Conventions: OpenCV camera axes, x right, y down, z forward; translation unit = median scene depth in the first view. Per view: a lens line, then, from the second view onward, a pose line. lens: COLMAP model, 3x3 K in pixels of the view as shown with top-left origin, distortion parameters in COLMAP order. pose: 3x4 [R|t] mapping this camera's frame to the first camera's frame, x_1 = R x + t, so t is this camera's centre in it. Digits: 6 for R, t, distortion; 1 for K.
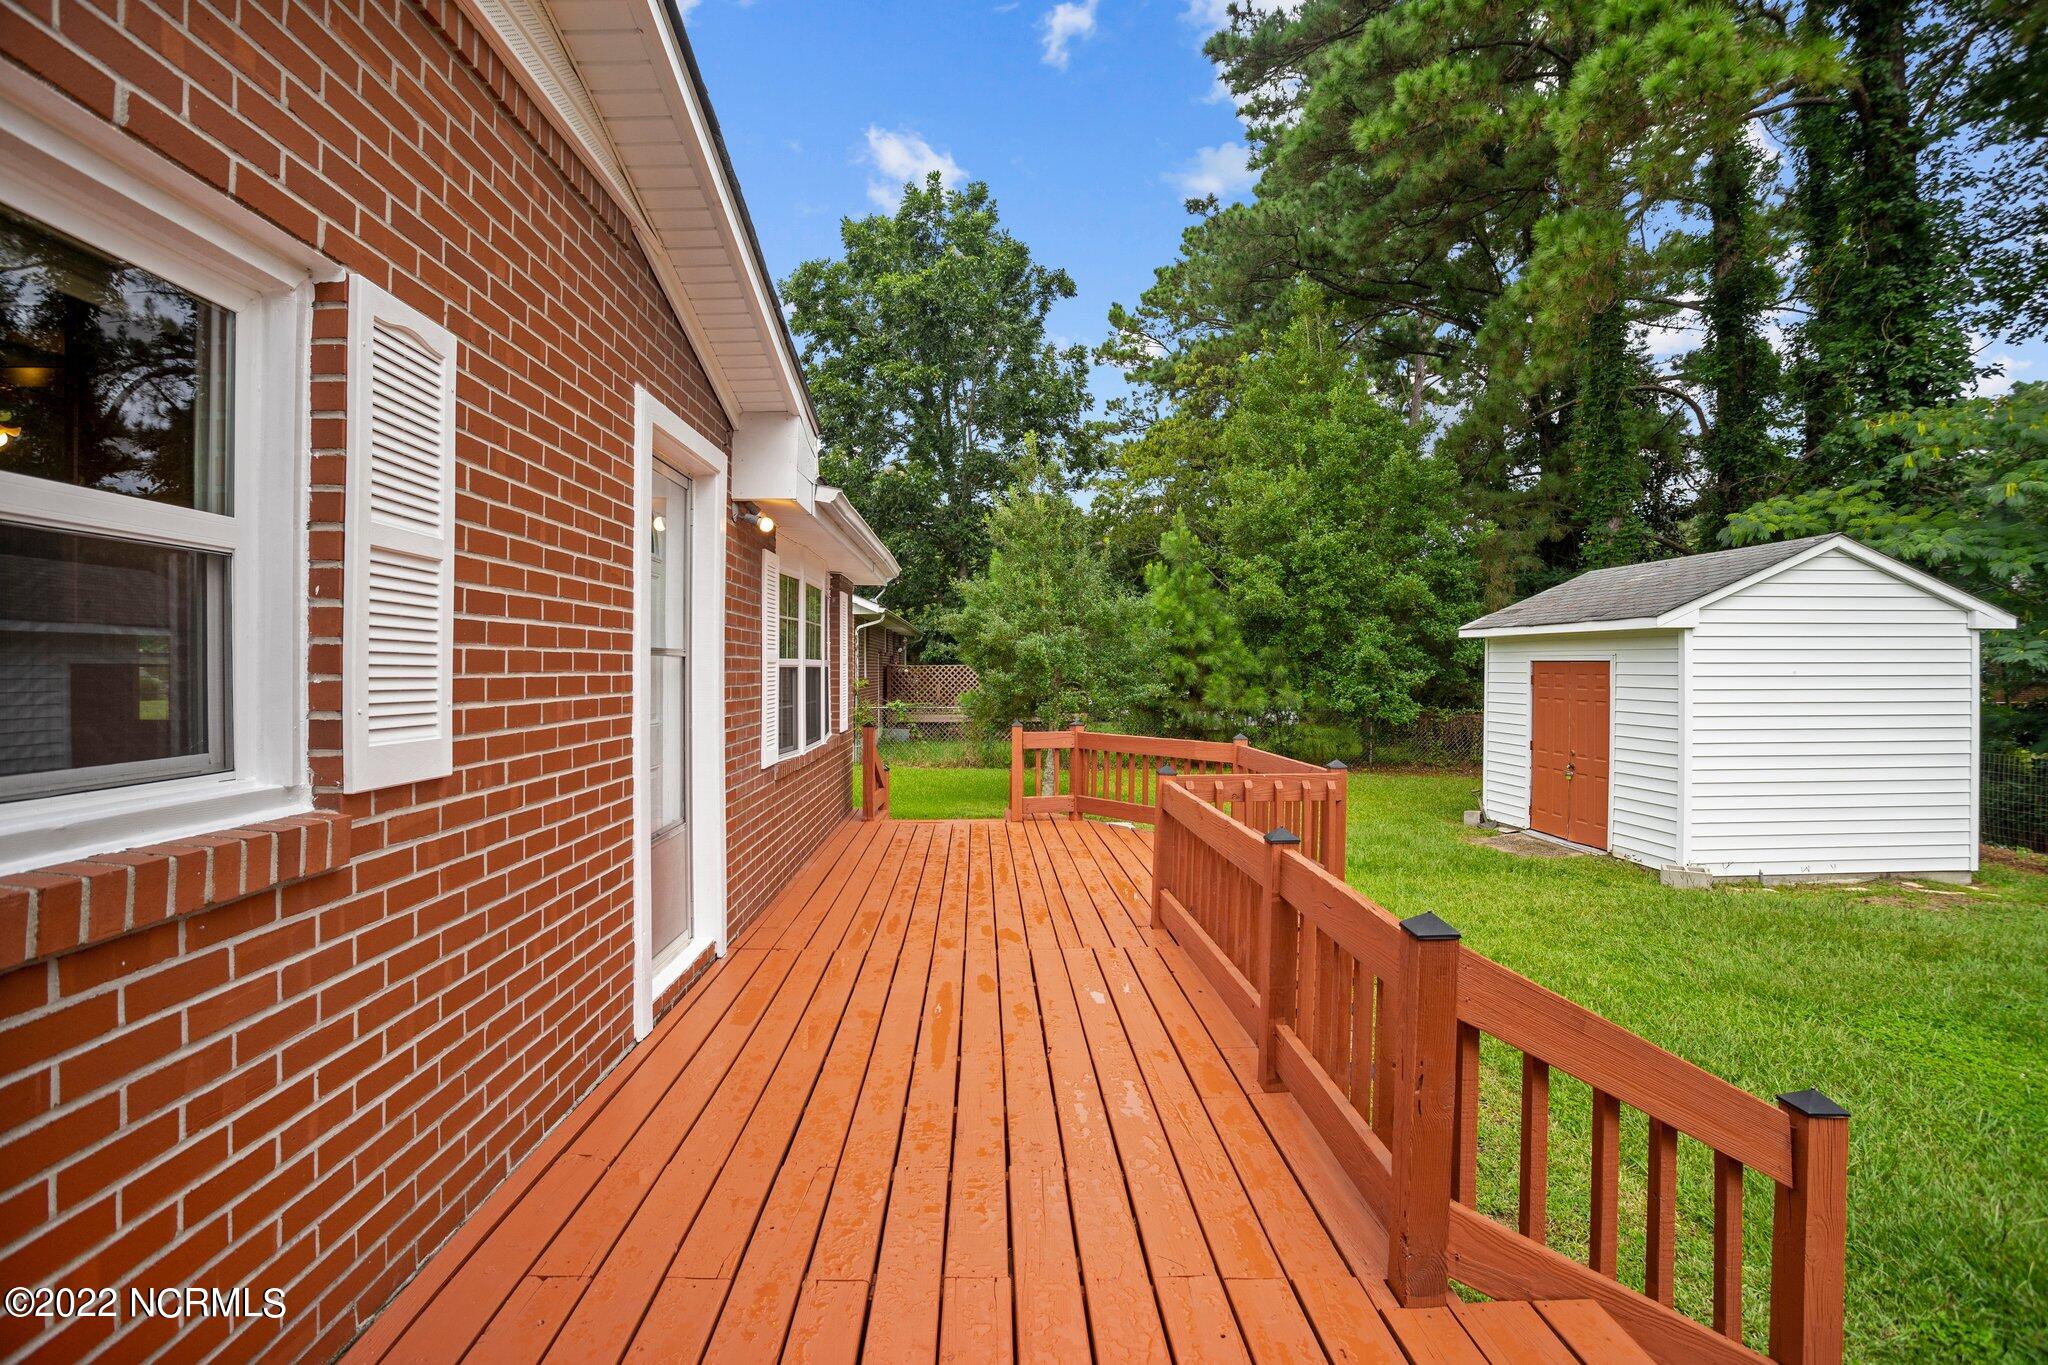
lens RADIAL K [[1011.4, 0, 1024.0], [0, 1011.4, 682.5], [0, 0, 1]] dist [-0.076766, 0.038480]
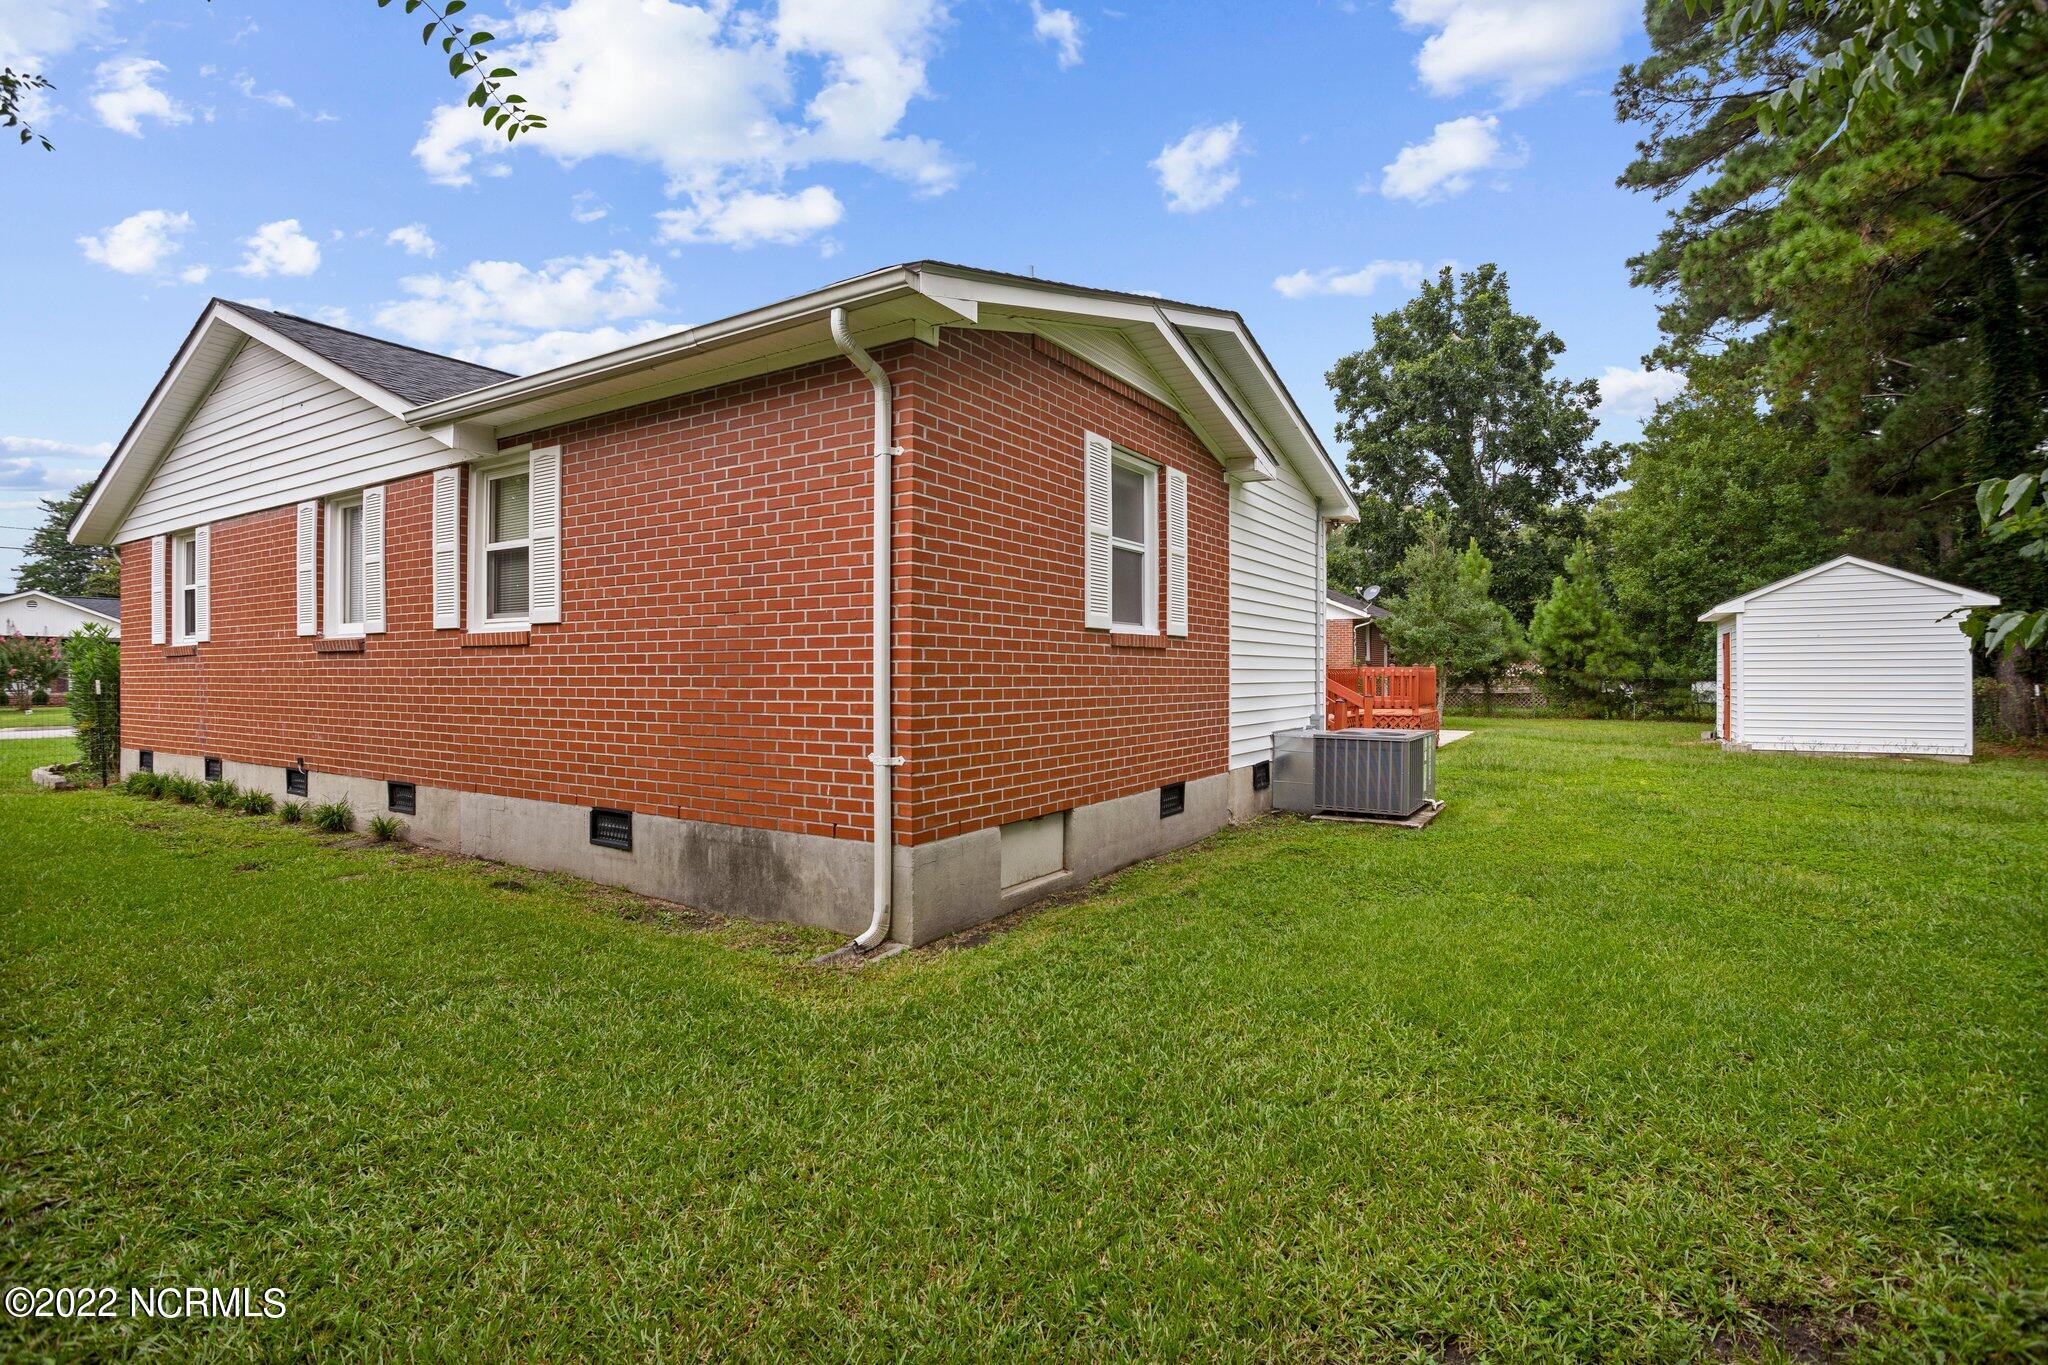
lens RADIAL K [[991.4, 0, 1031.2], [0, 991.4, 674.0], [0, 0, 1]] dist [-0.075472, 0.035045]
pose [[0.836039, -0.003929, -0.548656, 0.151824], [-0.003628, 0.999913, -0.012688, 0.023839], [0.548658, 0.012598, 0.835952, -0.334123]]
